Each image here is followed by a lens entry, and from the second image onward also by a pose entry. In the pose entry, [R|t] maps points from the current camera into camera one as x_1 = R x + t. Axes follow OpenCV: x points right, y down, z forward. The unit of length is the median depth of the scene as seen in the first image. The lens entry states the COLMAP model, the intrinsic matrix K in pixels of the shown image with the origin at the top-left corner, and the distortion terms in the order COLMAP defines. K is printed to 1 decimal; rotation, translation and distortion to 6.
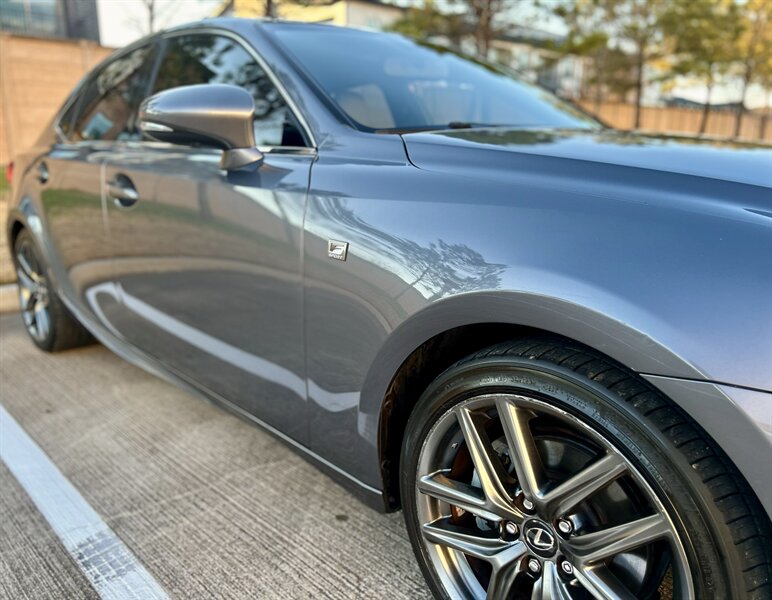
lens RADIAL K [[631.0, 0, 365.0], [0, 631.0, 302.9], [0, 0, 1]] dist [0.045311, -0.042384]
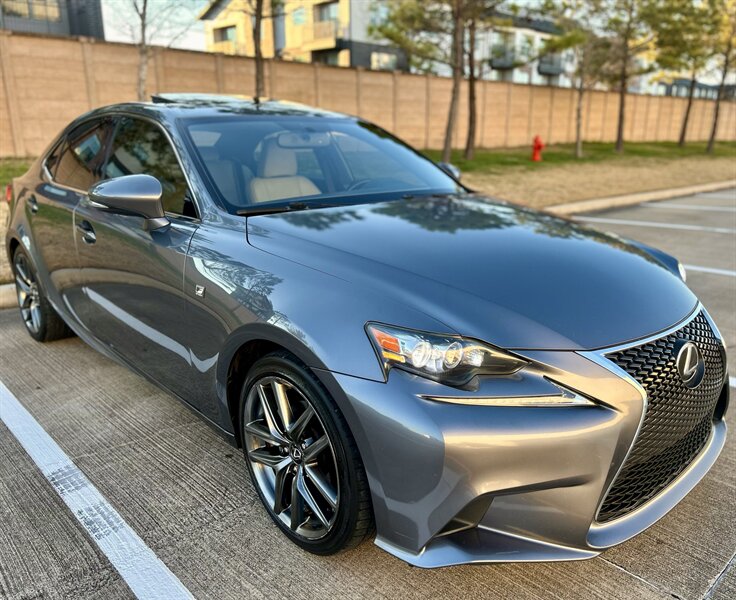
lens RADIAL K [[621.1, 0, 392.0], [0, 621.1, 301.2], [0, 0, 1]] dist [0.054823, -0.057752]
pose [[0.999609, -0.000237, 0.027977, 0.194777], [-0.000653, 0.999495, 0.031778, -0.051192], [-0.027971, -0.031784, 0.999103, -0.313840]]
